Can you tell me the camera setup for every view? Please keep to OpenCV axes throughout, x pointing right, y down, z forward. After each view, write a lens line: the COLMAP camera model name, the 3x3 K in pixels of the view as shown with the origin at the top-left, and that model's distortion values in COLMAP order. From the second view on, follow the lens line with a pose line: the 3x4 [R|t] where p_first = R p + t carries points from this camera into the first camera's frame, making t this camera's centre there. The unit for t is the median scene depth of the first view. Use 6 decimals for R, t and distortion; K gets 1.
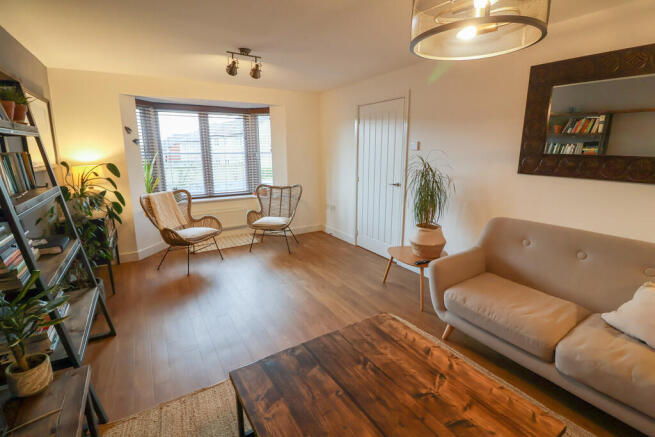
lens RADIAL K [[304.6, 0, 331.0], [0, 304.6, 216.6], [0, 0, 1]] dist [-0.008350, -0.004963]
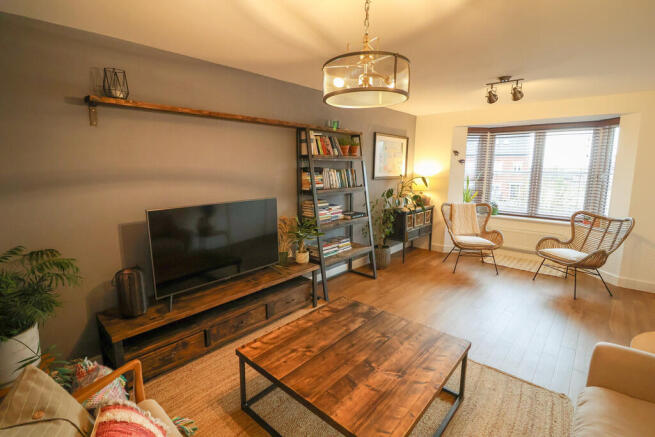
lens RADIAL K [[304.6, 0, 316.0], [0, 304.6, 217.9], [0, 0, 1]] dist [-0.008350, -0.004963]
pose [[0.246476, 0.166221, -0.954788, 0.463941], [-0.214500, 0.970105, 0.113515, -0.032633], [0.945113, 0.176823, 0.274762, 0.116649]]
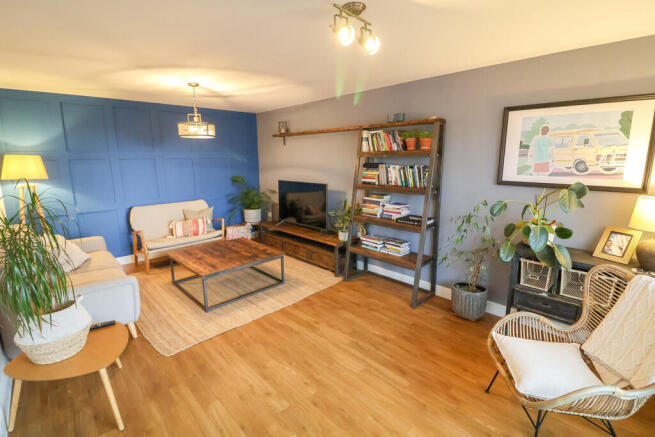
lens RADIAL K [[304.6, 0, 326.2], [0, 304.6, 213.2], [0, 0, 1]] dist [-0.008350, -0.004963]
pose [[-0.980156, 0.046262, -0.192751, -0.074293], [-0.033986, 0.918767, 0.393336, -0.298649], [0.195290, 0.392081, -0.898963, 1.217928]]
